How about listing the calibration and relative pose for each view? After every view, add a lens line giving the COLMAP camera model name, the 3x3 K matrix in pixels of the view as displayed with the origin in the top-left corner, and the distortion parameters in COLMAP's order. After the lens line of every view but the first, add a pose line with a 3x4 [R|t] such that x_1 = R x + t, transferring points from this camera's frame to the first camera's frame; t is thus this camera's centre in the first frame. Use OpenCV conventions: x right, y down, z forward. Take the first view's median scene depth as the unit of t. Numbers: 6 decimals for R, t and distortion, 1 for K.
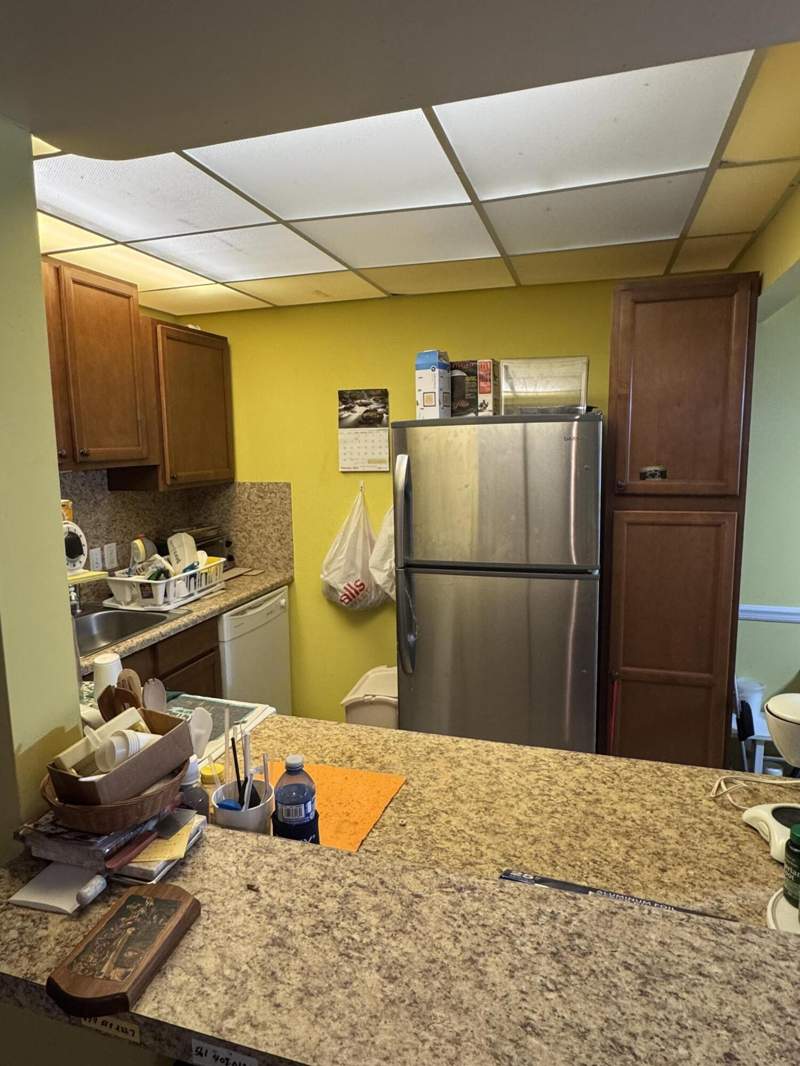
lens RADIAL K [[646.6, 0, 399.5], [0, 646.6, 533.4], [0, 0, 1]] dist [-0.002671, -0.000084]
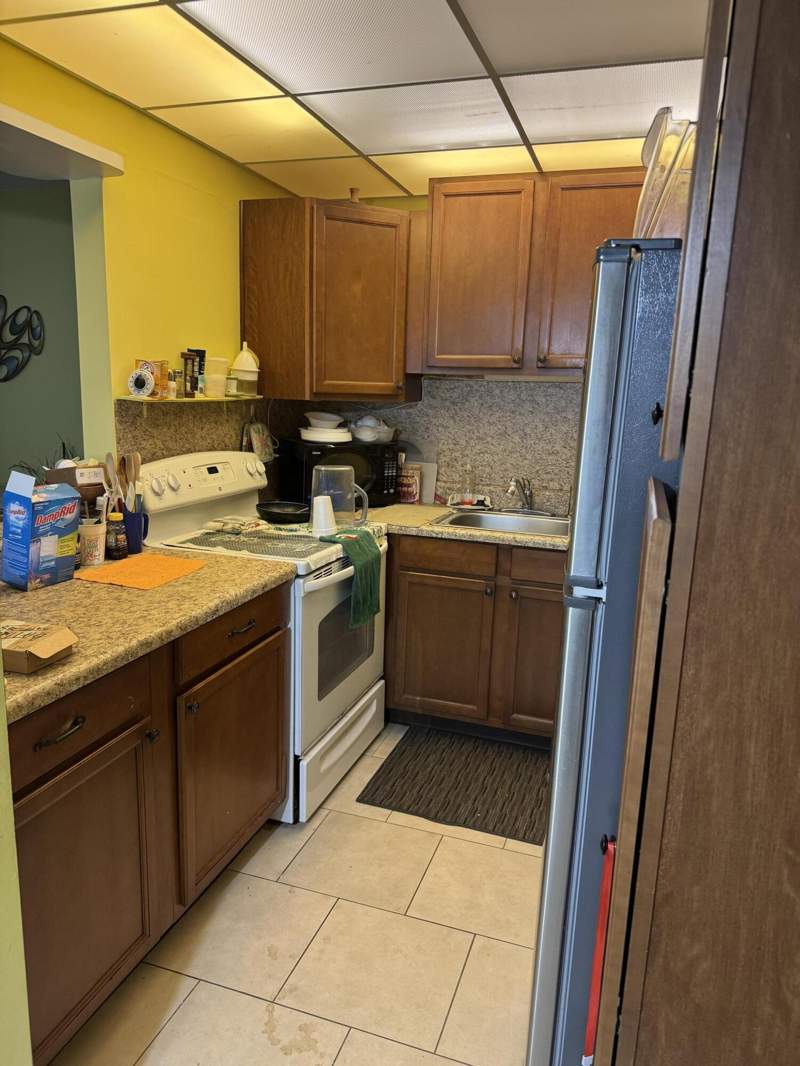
lens RADIAL K [[762.5, 0, 399.2], [0, 762.5, 534.8], [0, 0, 1]] dist [0.045894, -0.048517]
pose [[-0.027914, 0.210119, -0.977277, 1.371281], [-0.172931, 0.961902, 0.211753, -0.122262], [0.984538, 0.174912, 0.009486, 1.381922]]
